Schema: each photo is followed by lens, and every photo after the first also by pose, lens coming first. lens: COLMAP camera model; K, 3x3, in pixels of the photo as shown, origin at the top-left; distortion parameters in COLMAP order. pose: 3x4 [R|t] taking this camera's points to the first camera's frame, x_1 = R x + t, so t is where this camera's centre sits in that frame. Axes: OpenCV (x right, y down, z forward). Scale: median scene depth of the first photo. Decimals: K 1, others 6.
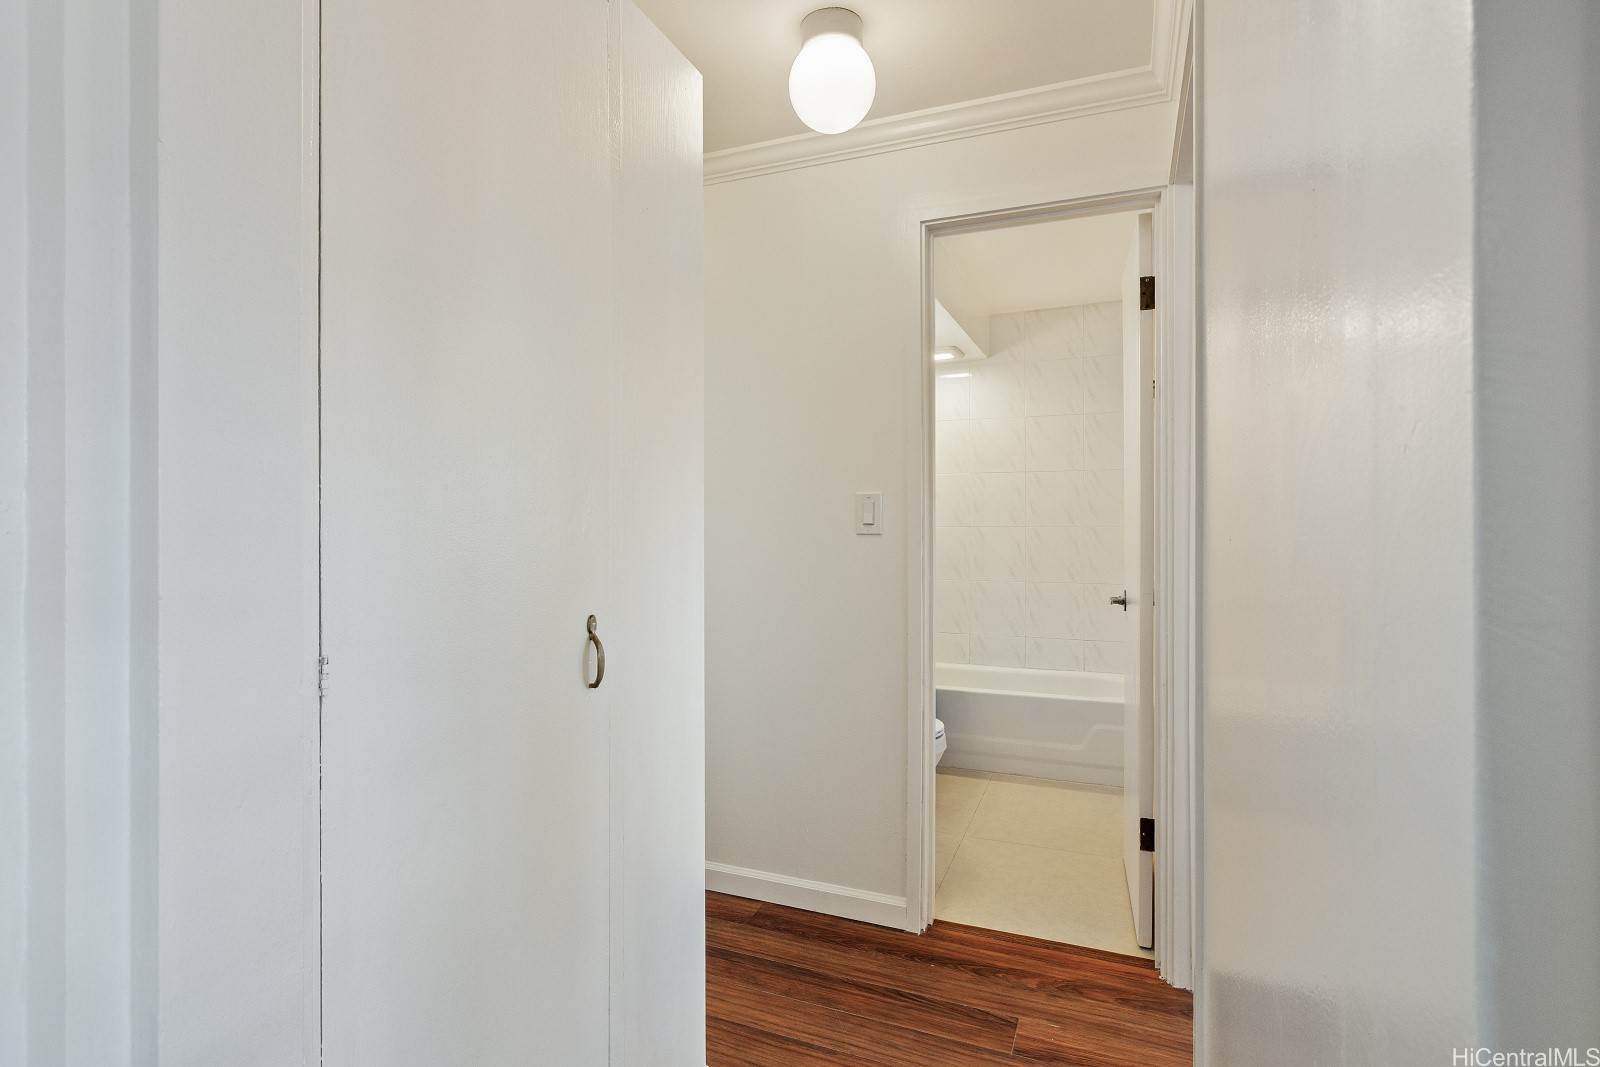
lens RADIAL K [[772.7, 0, 803.6], [0, 772.7, 517.5], [0, 0, 1]] dist [0.000013, 0.000016]
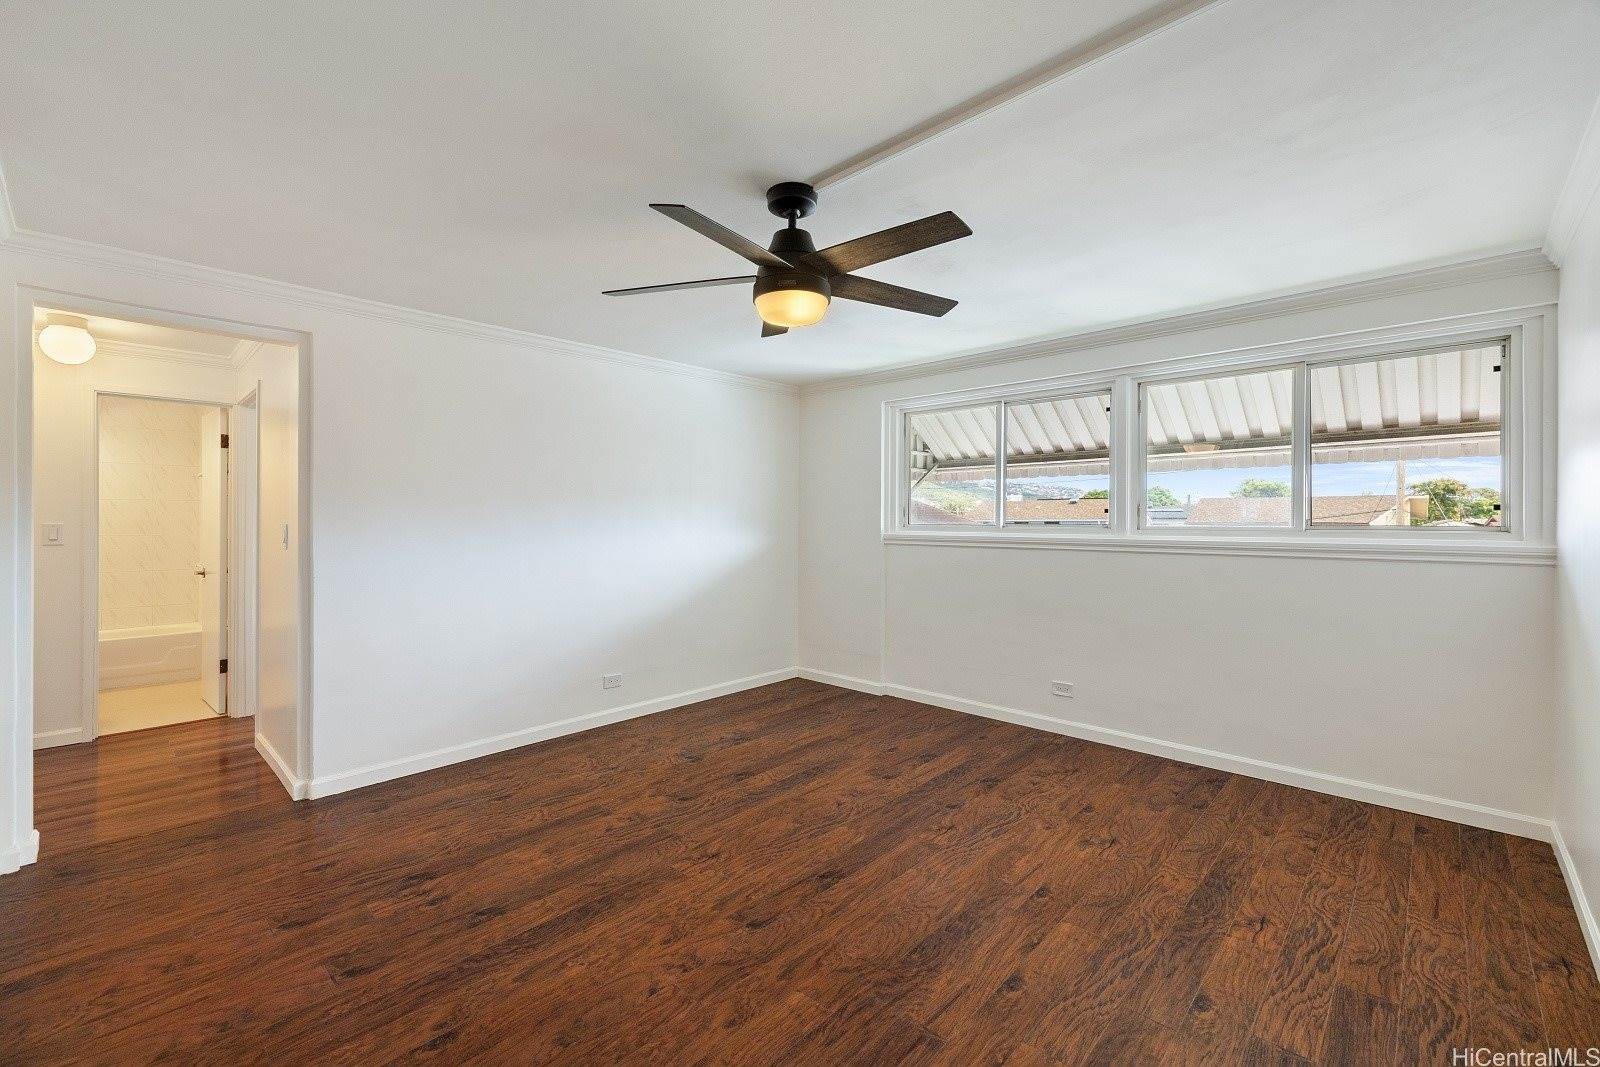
lens RADIAL K [[670.9, 0, 783.9], [0, 670.9, 525.1], [0, 0, 1]] dist [-0.000108, -0.000416]
pose [[0.376700, -0.004615, 0.926324, -0.827211], [-0.005617, 0.999958, 0.007266, -0.053398], [-0.926318, -0.007940, 0.376658, -1.390887]]
